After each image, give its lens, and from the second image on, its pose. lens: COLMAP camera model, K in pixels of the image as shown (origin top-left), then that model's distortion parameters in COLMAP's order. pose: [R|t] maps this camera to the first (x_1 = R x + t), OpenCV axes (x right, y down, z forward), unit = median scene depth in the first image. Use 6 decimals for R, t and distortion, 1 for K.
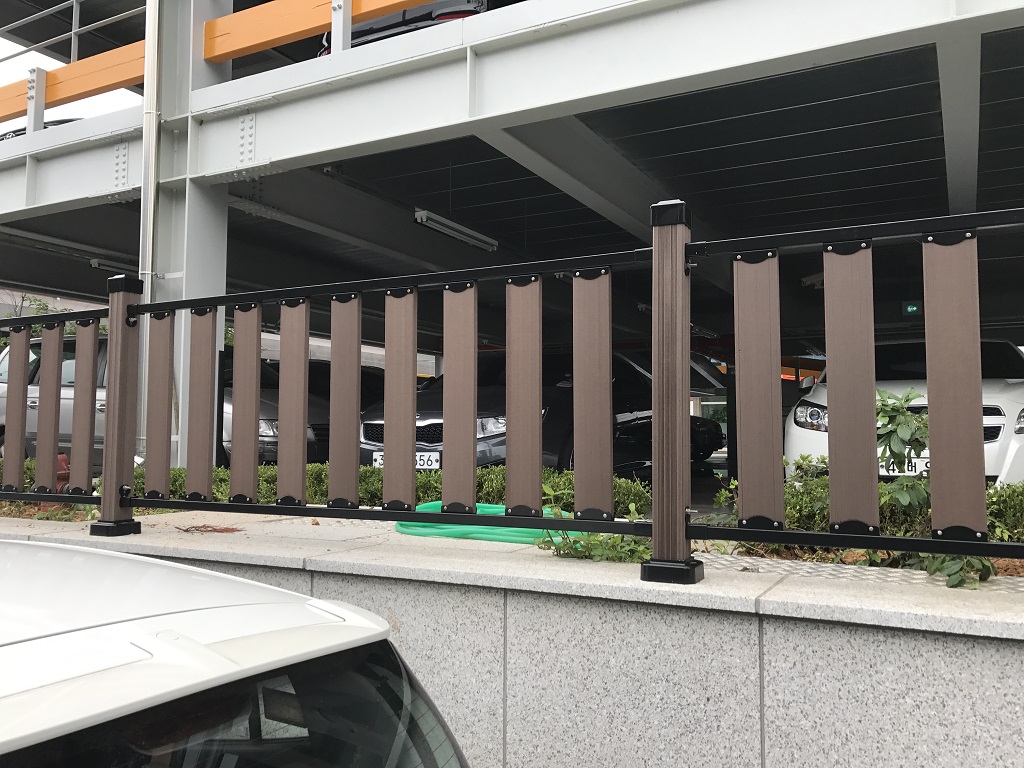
lens RADIAL K [[841.2, 0, 515.7], [0, 841.2, 378.3], [0, 0, 1]] dist [0.028400, -0.027875]
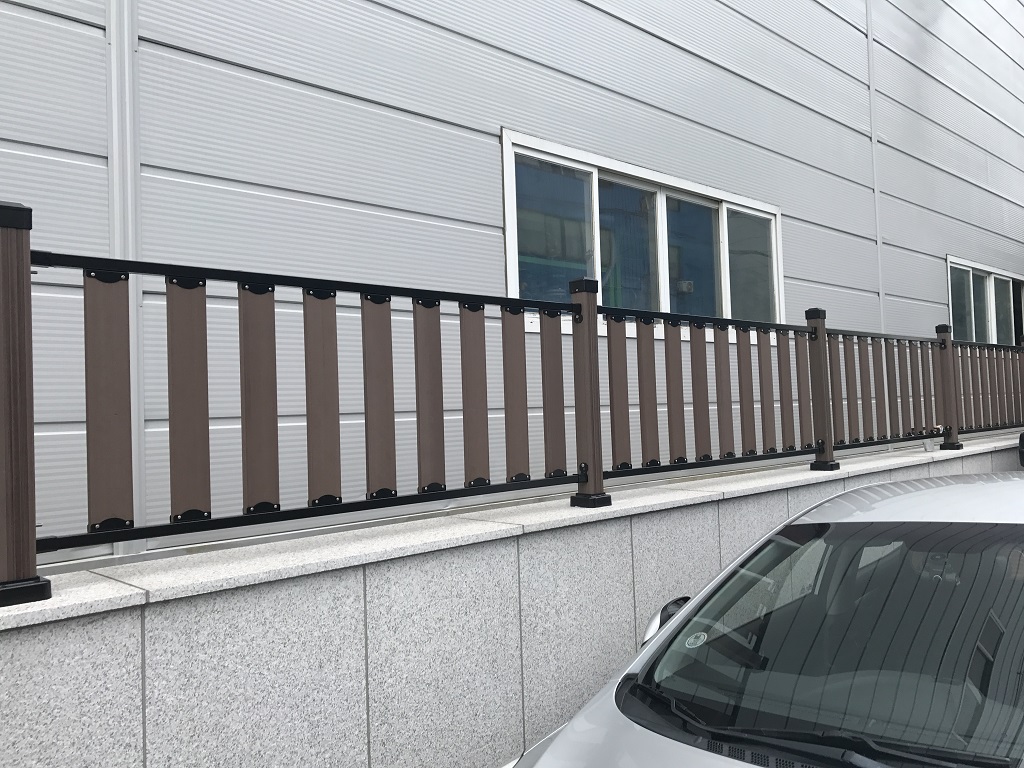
lens RADIAL K [[841.2, 0, 515.7], [0, 841.2, 378.3], [0, 0, 1]] dist [0.028400, -0.027875]
pose [[0.299654, 0.022249, 0.953788, -1.004515], [-0.023549, 0.999596, -0.015919, 0.021085], [-0.953757, -0.017691, 0.300057, 0.486591]]
